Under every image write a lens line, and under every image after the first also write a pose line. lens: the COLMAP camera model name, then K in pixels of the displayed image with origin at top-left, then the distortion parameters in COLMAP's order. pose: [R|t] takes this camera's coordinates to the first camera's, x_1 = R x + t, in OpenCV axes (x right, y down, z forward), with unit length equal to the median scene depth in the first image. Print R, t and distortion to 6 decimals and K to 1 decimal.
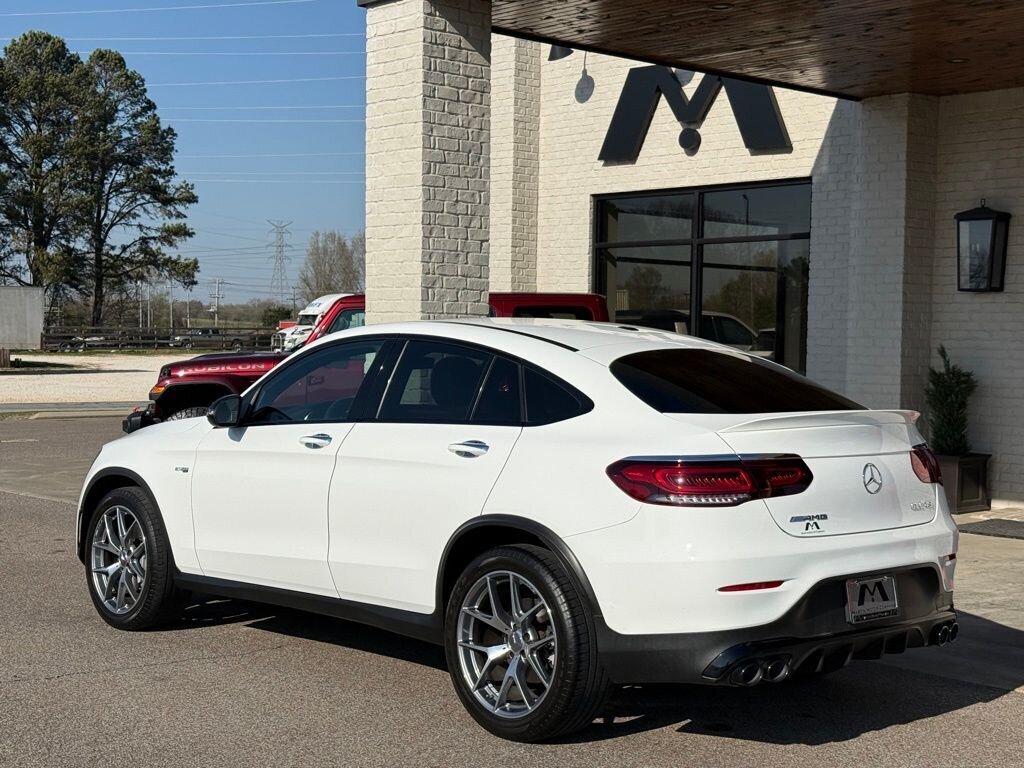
lens RADIAL K [[1557.9, 0, 511.8], [0, 1557.9, 384.4], [0, 0, 1]] dist [0.129636, 0.000000]
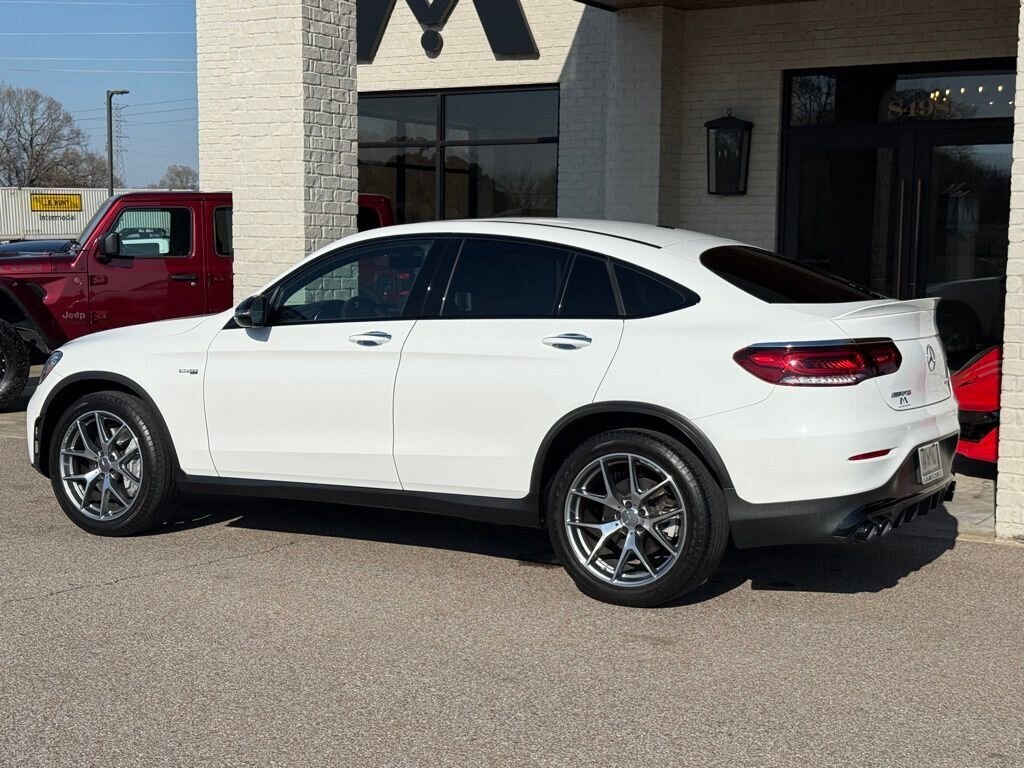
lens RADIAL K [[1557.9, 0, 508.2], [0, 1557.9, 392.9], [0, 0, 1]] dist [0.129636, 0.000000]
pose [[0.956758, -0.031925, 0.289129, -0.281775], [0.012237, 0.997497, 0.069647, 0.001431], [-0.290629, -0.063097, 0.954753, -0.002076]]
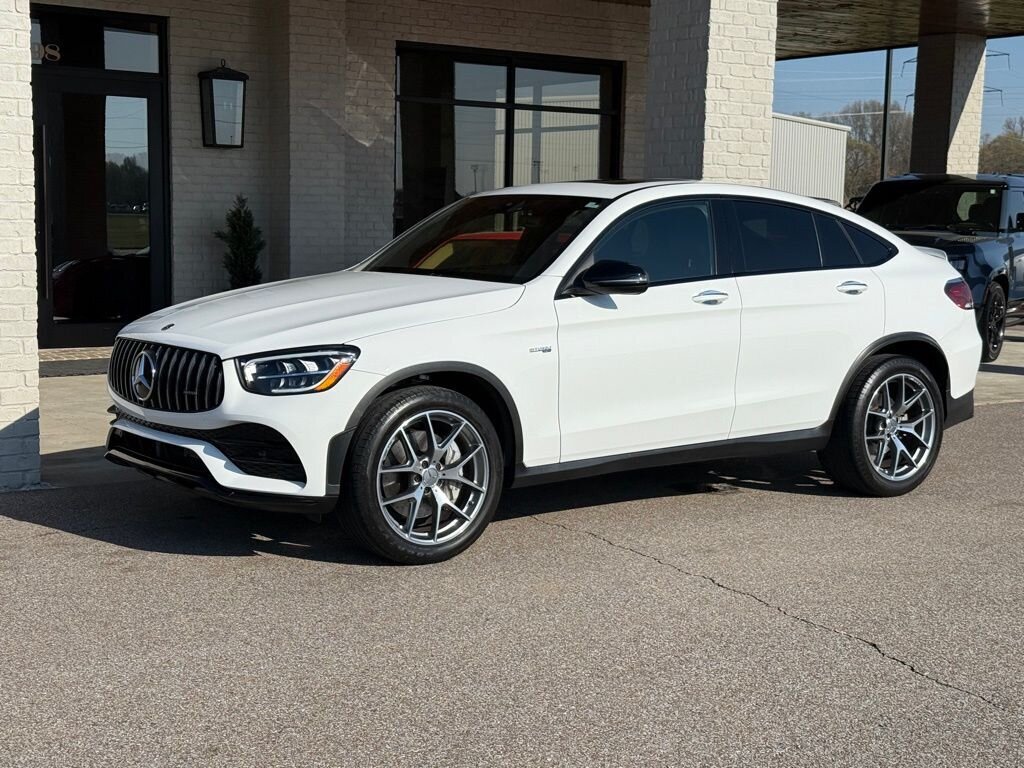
lens RADIAL K [[1557.9, 0, 504.0], [0, 1557.9, 386.4], [0, 0, 1]] dist [0.129636, 0.000000]
pose [[0.114643, -0.124687, 0.985551, -0.992757], [0.015643, 0.992195, 0.123708, -0.030633], [-0.993284, 0.001234, 0.115699, 0.853609]]
